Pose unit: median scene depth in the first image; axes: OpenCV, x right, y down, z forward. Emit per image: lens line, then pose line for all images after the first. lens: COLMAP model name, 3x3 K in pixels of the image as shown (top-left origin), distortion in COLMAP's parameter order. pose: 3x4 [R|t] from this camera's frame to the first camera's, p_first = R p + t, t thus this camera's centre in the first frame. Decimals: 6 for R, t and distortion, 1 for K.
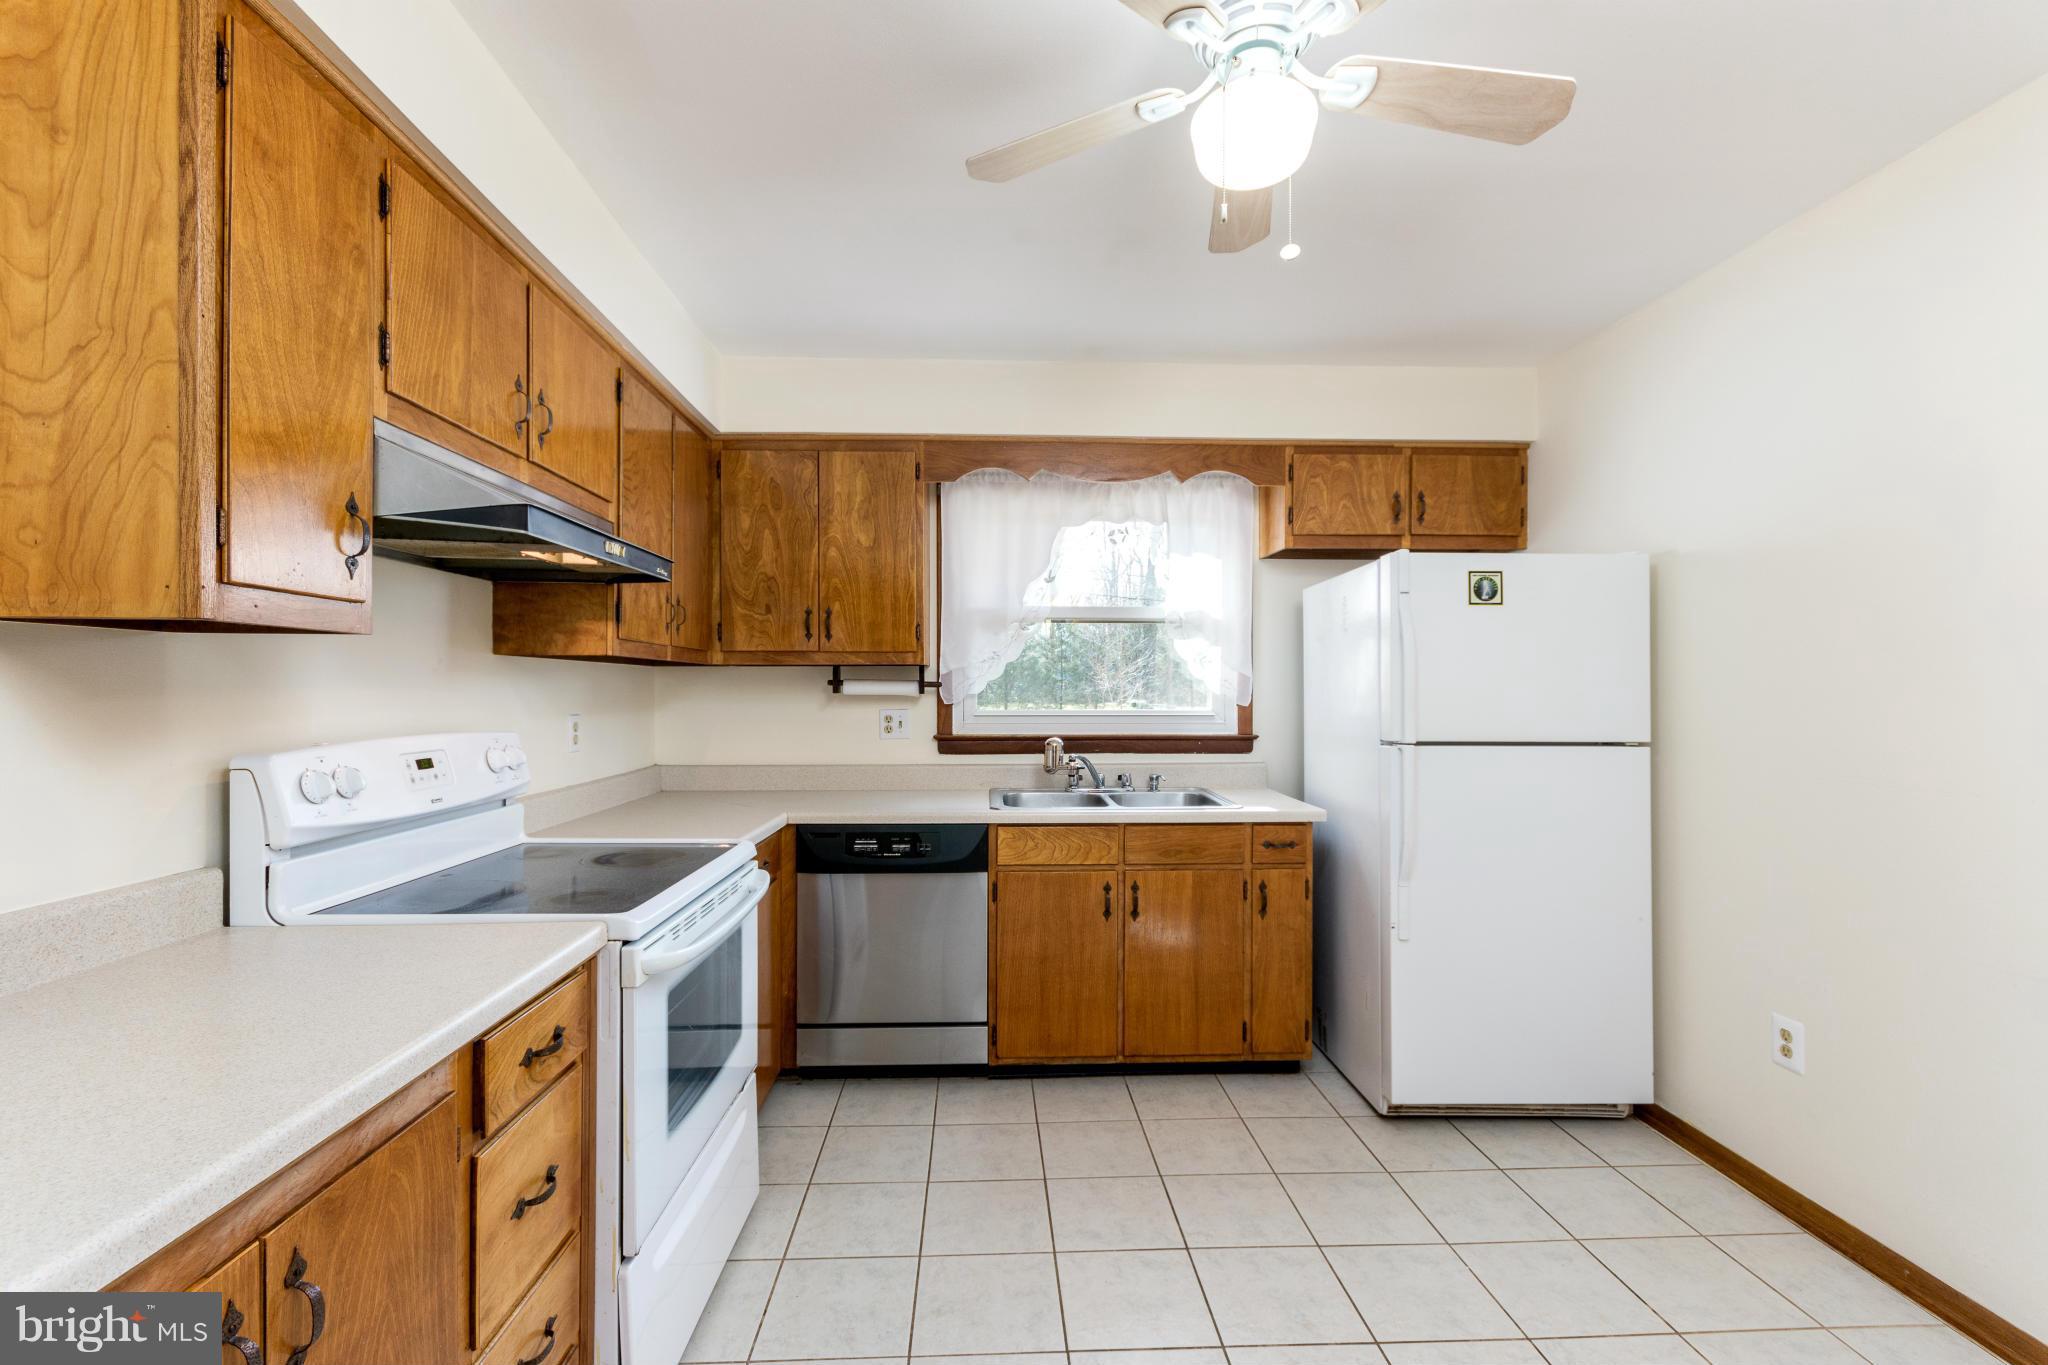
lens RADIAL K [[894.5, 0, 1013.4], [0, 894.5, 692.7], [0, 0, 1]] dist [0.004990, -0.001210]
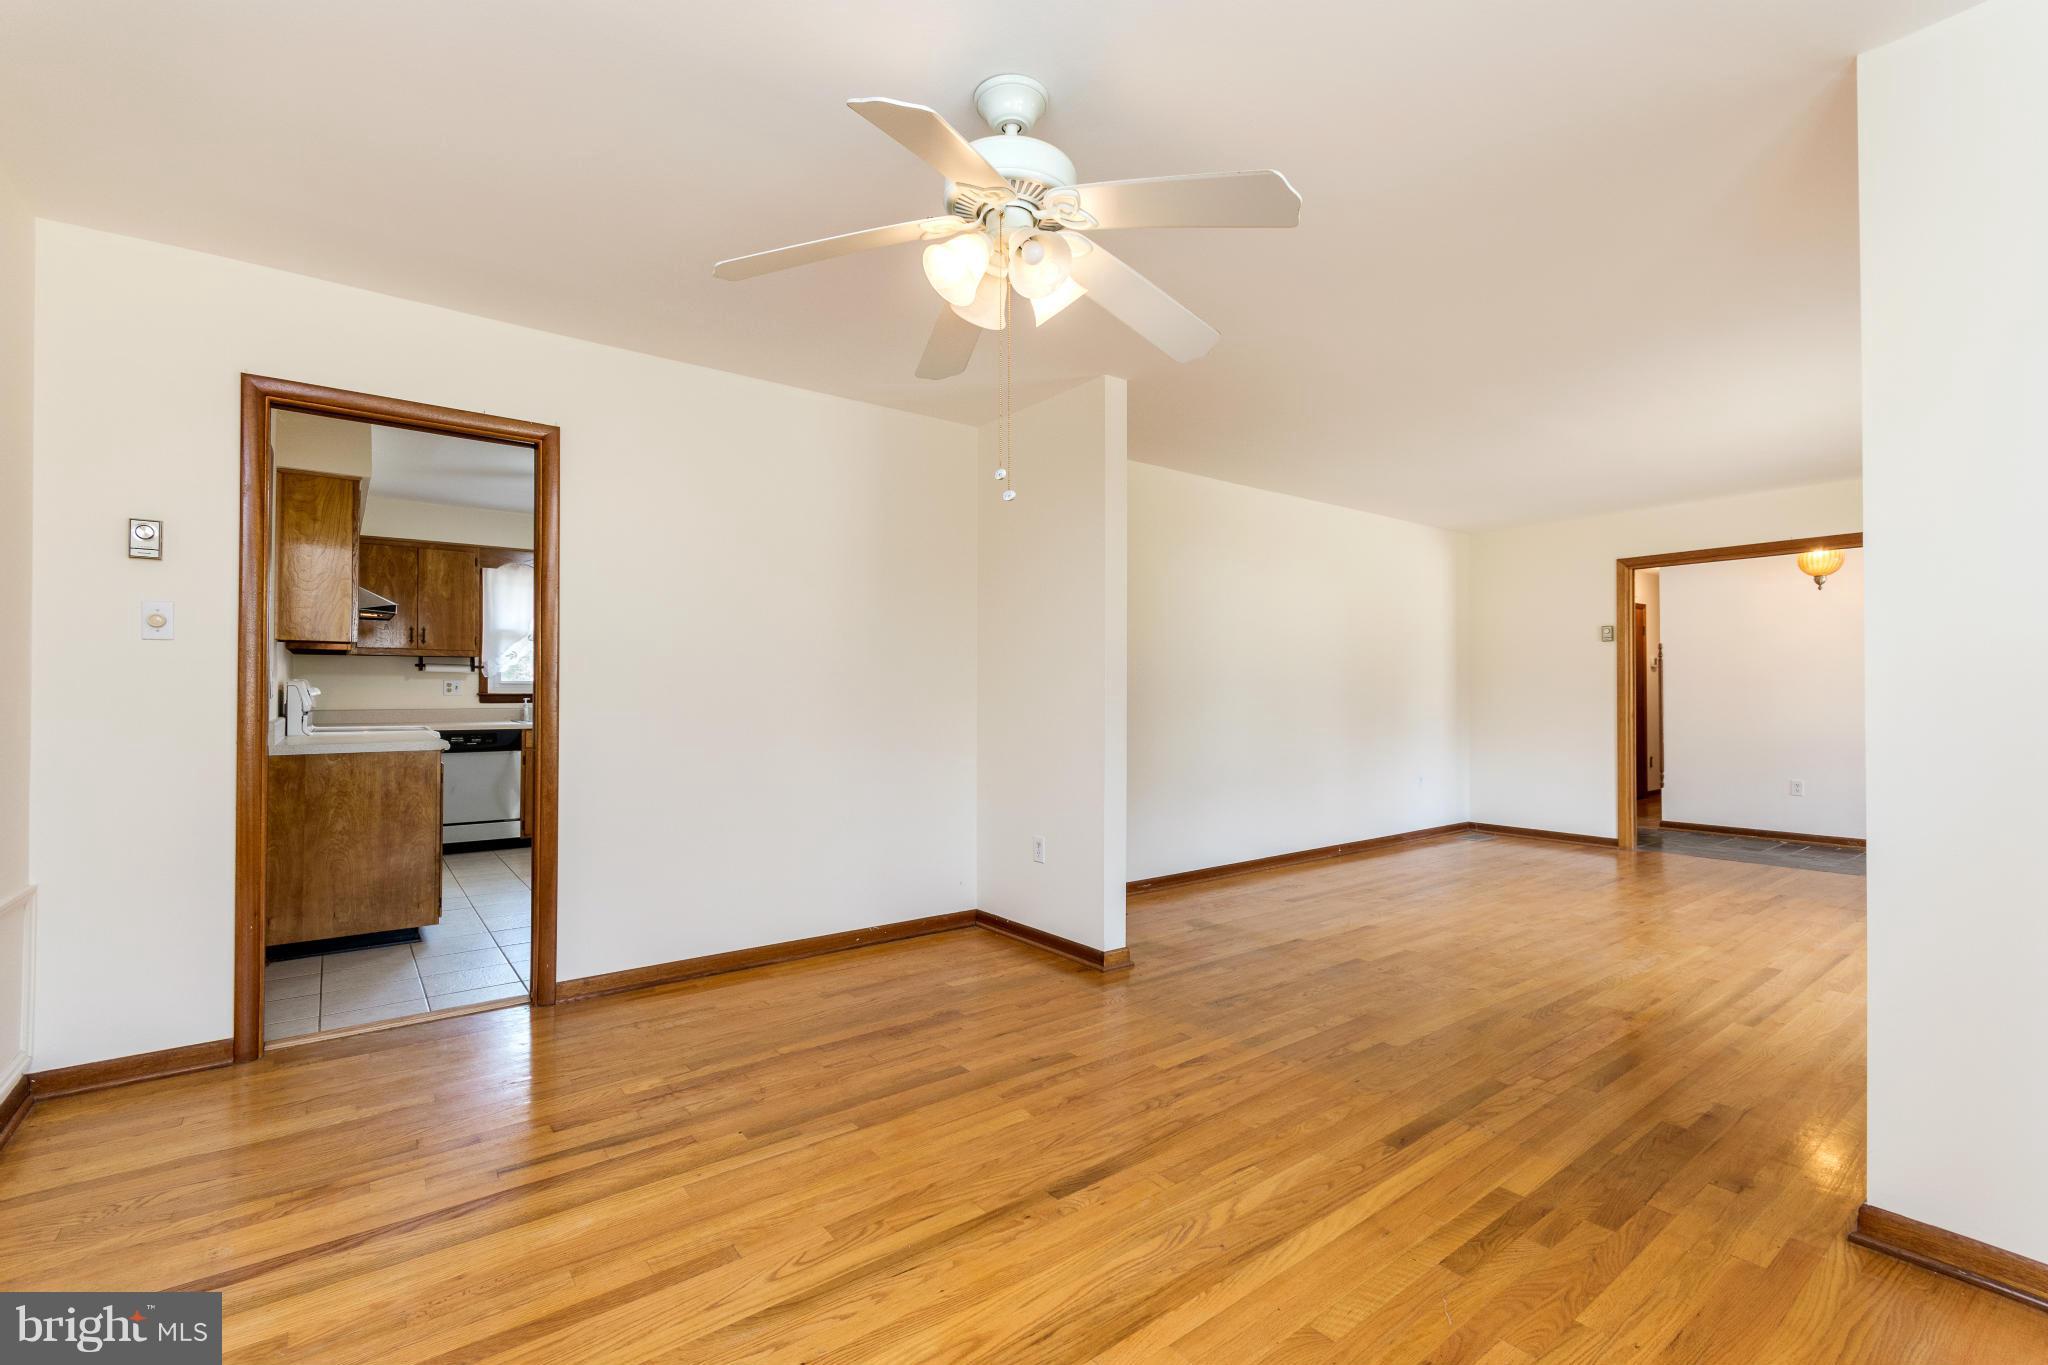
lens RADIAL K [[894.5, 0, 1013.7], [0, 894.5, 685.2], [0, 0, 1]] dist [0.004990, -0.001210]
pose [[0.819218, 0.002750, 0.573475, -0.299544], [0.001850, 0.999971, -0.007439, 0.055642], [-0.573479, 0.007155, 0.819189, -1.511975]]
